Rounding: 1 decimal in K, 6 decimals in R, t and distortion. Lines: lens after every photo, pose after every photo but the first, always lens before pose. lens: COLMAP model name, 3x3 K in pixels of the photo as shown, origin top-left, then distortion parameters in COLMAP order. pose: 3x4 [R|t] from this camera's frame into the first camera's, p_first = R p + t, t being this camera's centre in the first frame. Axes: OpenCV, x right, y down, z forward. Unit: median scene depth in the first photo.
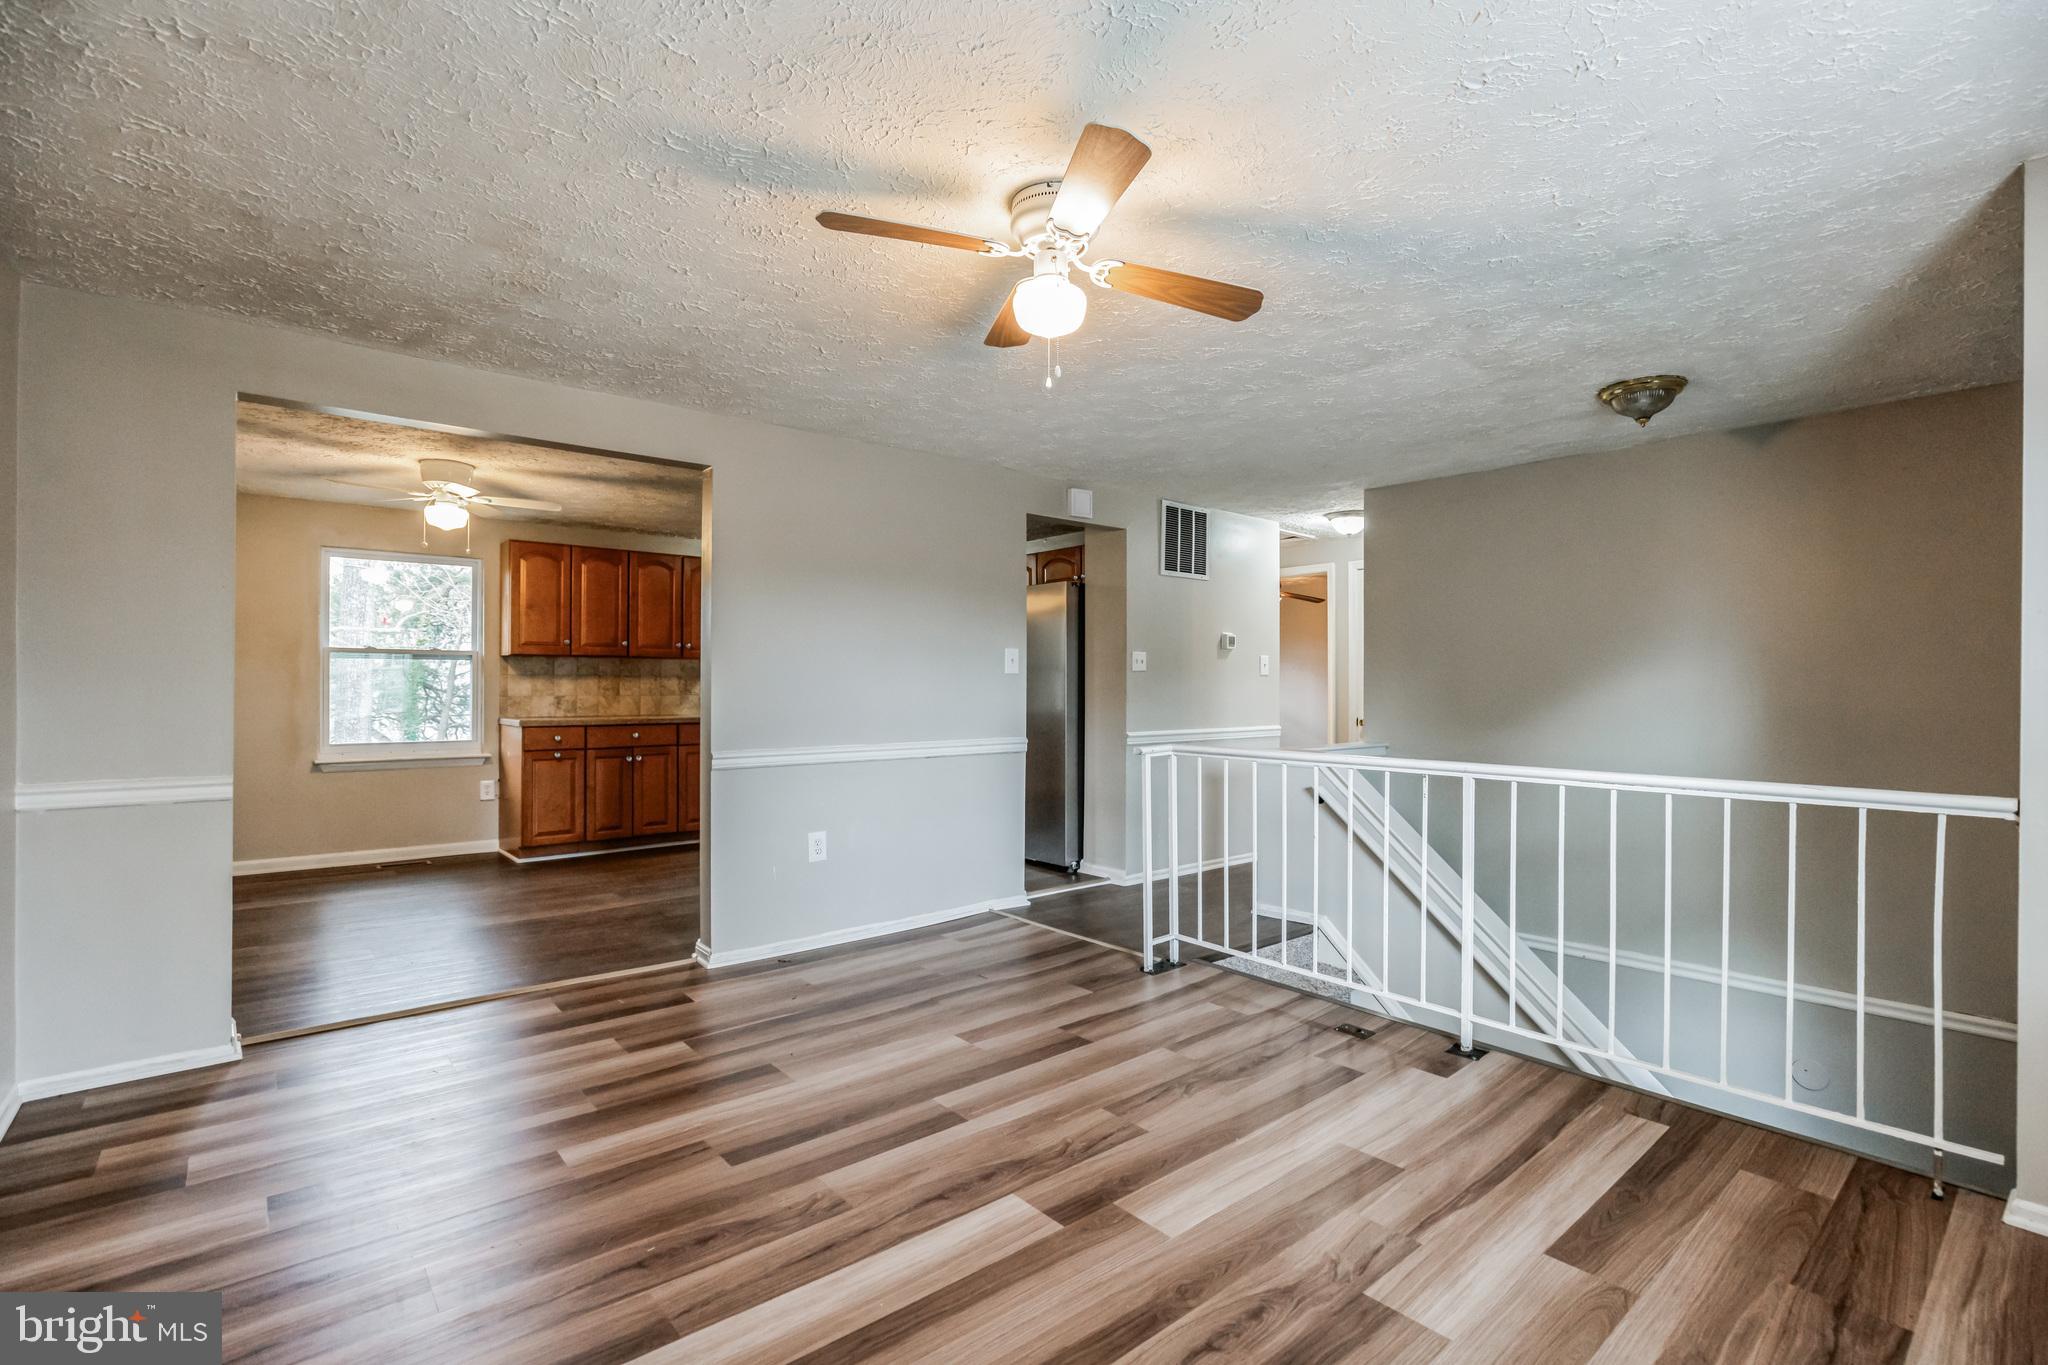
lens RADIAL K [[942.2, 0, 1048.0], [0, 942.2, 685.1], [0, 0, 1]] dist [-0.021390, 0.005652]
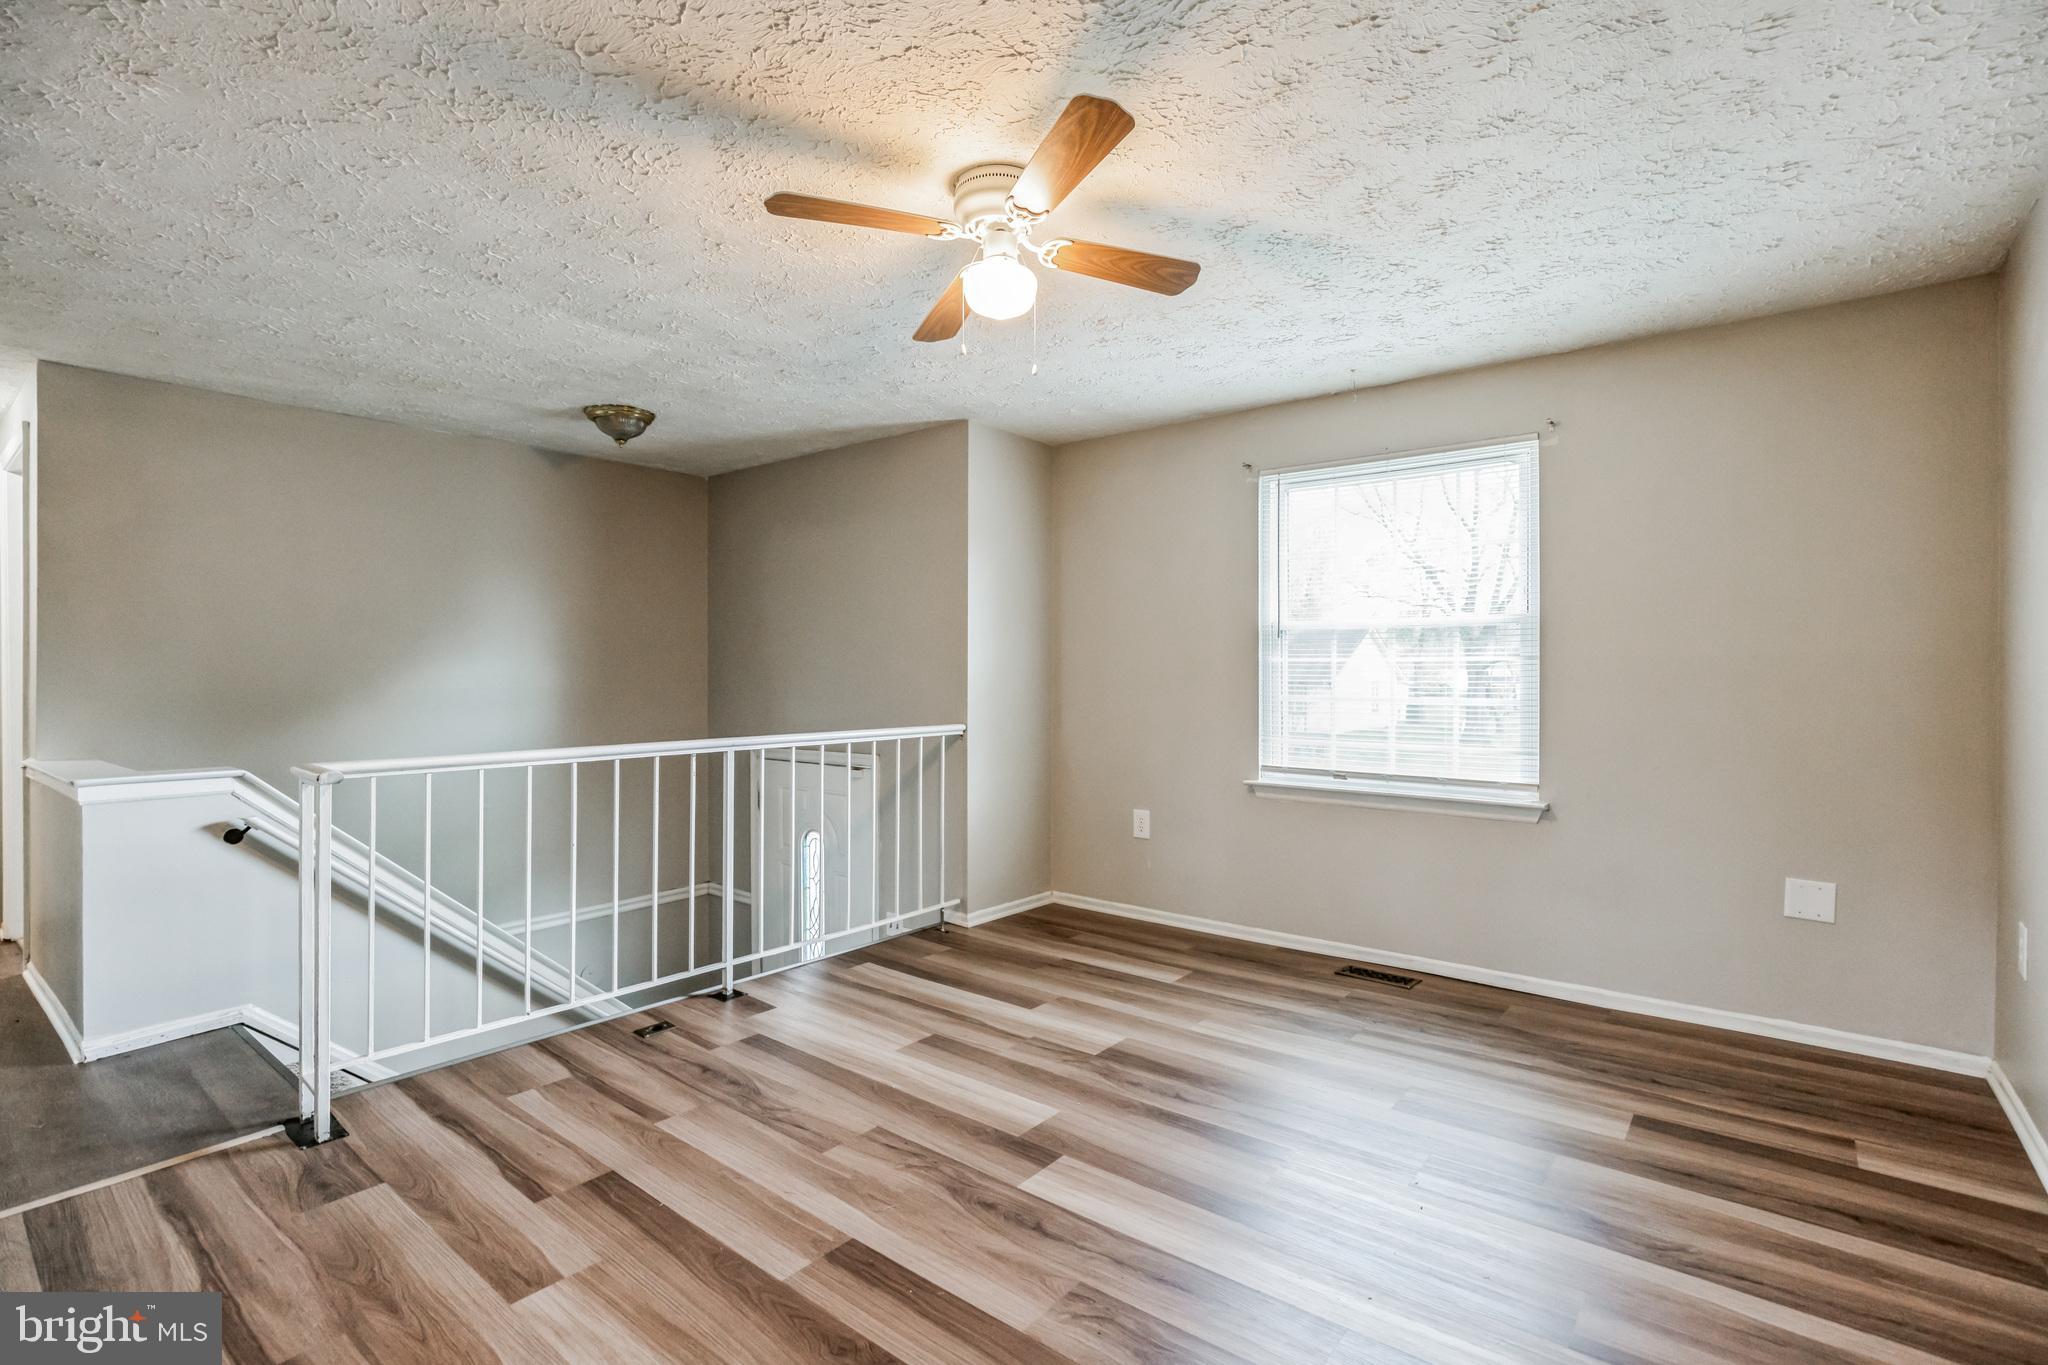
lens RADIAL K [[942.2, 0, 1035.7], [0, 942.2, 685.7], [0, 0, 1]] dist [-0.021390, 0.005652]
pose [[-0.181122, -0.019059, 0.983276, -0.586161], [0.000298, 0.999811, 0.019434, -0.001511], [-0.983461, 0.003813, -0.181082, 0.679020]]
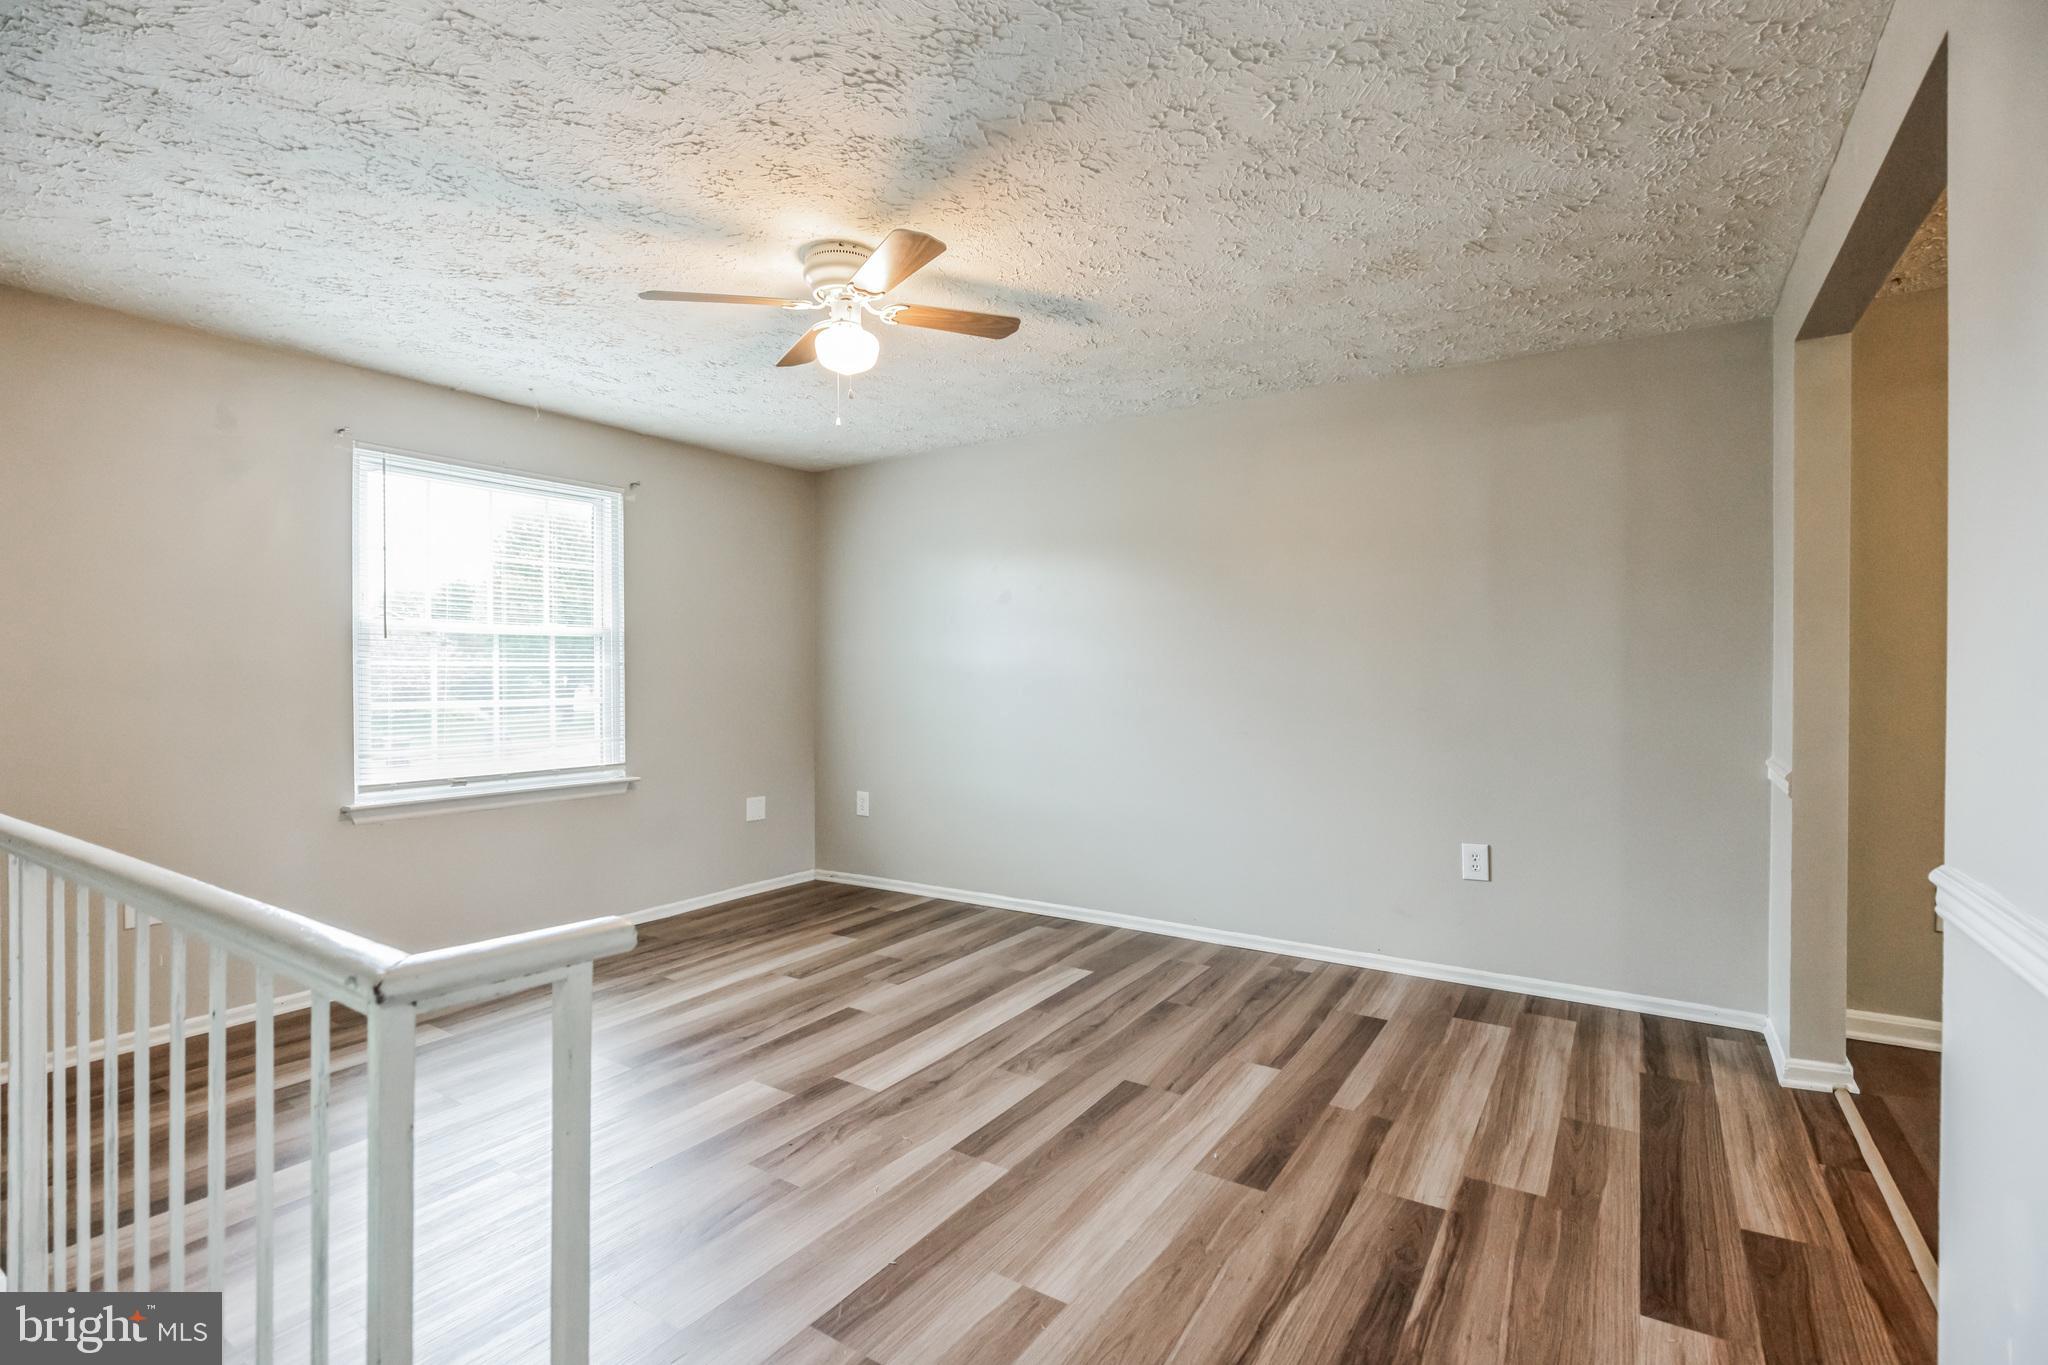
lens RADIAL K [[942.2, 0, 1032.2], [0, 942.2, 679.7], [0, 0, 1]] dist [-0.021390, 0.005652]
pose [[-0.961942, 0.002362, -0.273245, 0.060232], [-0.000131, 0.999959, 0.009108, -0.001343], [0.273255, 0.008798, -0.961901, 1.301958]]
